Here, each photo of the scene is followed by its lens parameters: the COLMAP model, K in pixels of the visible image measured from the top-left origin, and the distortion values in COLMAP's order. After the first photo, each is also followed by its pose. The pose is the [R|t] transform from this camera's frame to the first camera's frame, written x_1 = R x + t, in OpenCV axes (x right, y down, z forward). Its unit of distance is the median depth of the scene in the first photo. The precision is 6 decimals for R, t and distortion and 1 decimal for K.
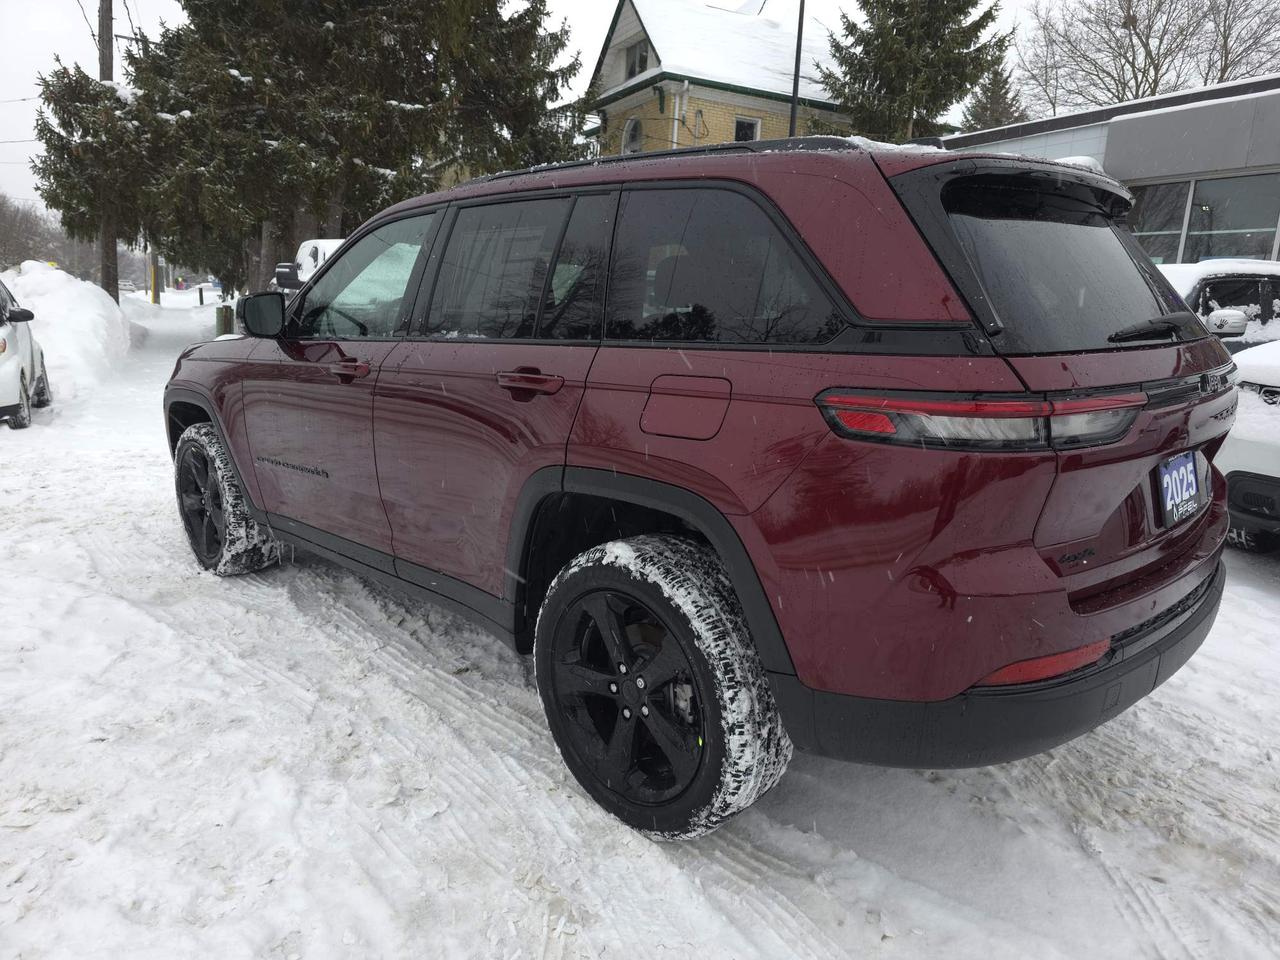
lens RADIAL K [[876.3, 0, 640.0], [0, 876.3, 480.0], [0, 0, 1]] dist [0.066945, -0.000768]
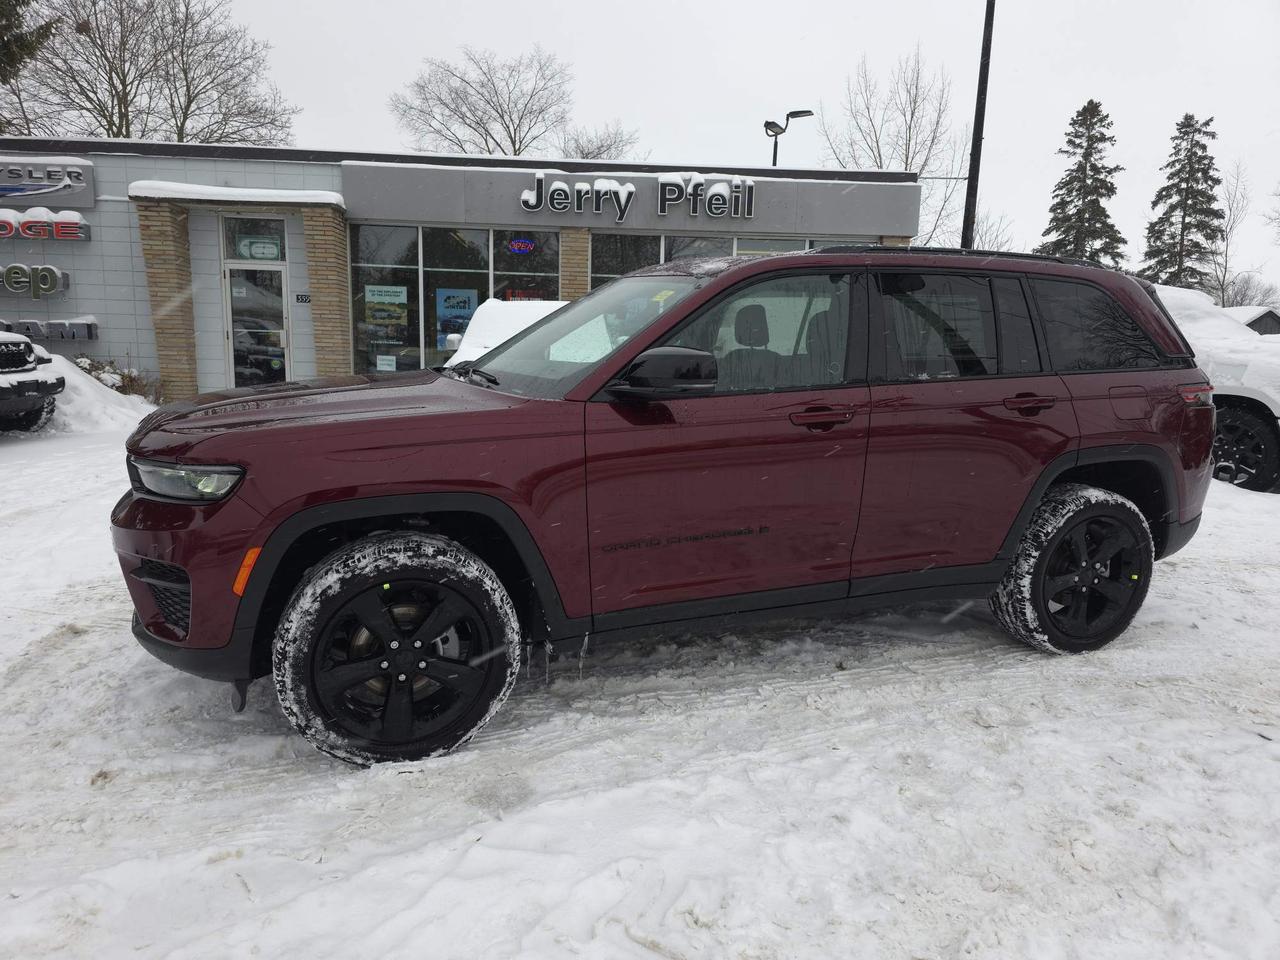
lens RADIAL K [[856.3, 0, 646.7], [0, 856.3, 482.4], [0, 0, 1]] dist [0.068874, -0.060636]
pose [[0.394862, -0.176699, 0.901588, -1.142349], [0.173192, 0.978053, 0.115833, -0.173616], [-0.902269, 0.110410, 0.416799, 0.652124]]
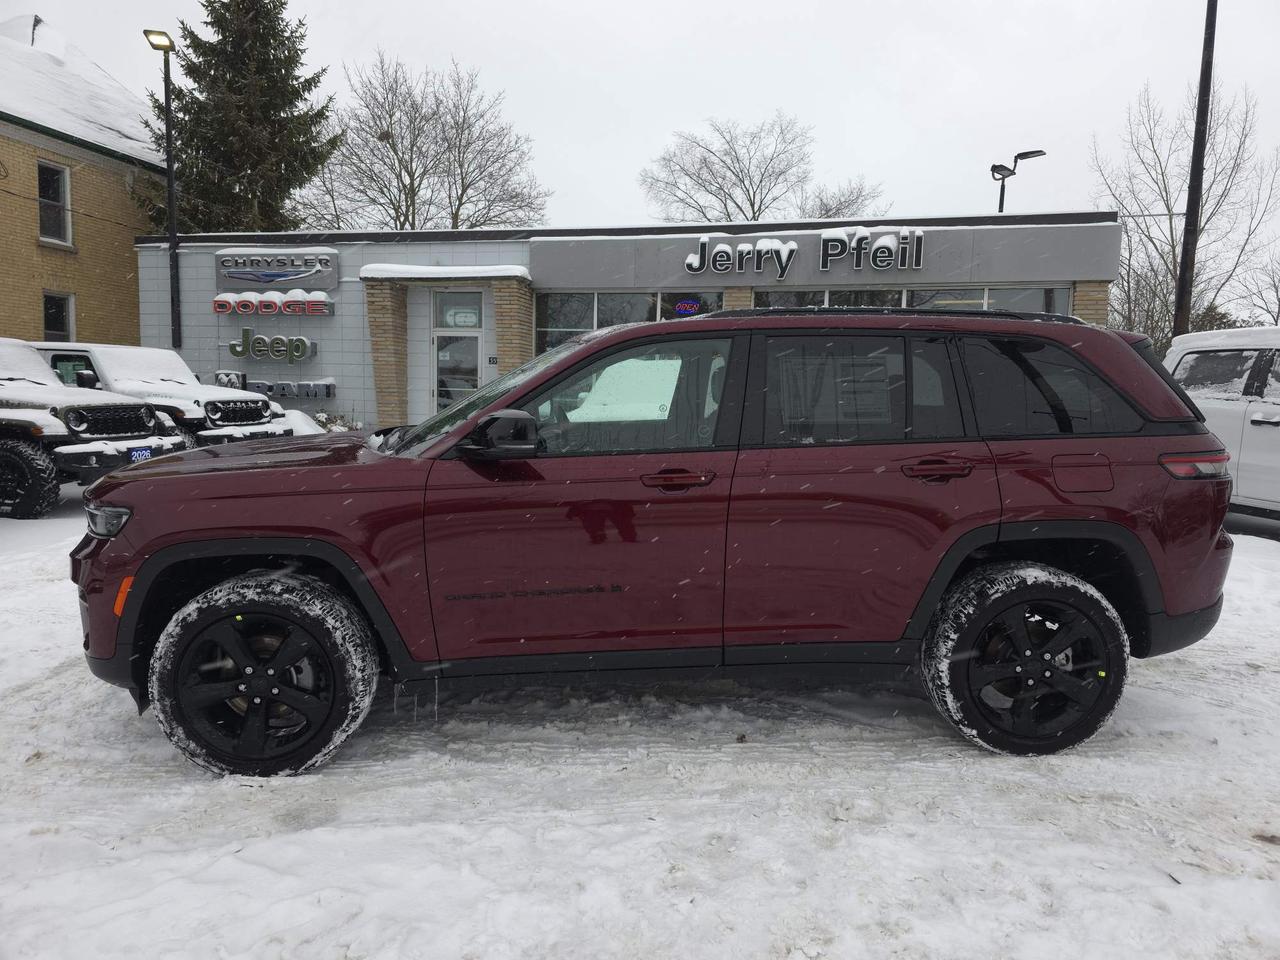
lens RADIAL K [[856.3, 0, 646.7], [0, 856.3, 482.4], [0, 0, 1]] dist [0.068874, -0.060636]
pose [[0.645725, -0.106971, 0.756040, -0.951247], [0.155413, 0.987825, 0.007029, -0.114637], [-0.747587, 0.112959, 0.654488, 0.303020]]
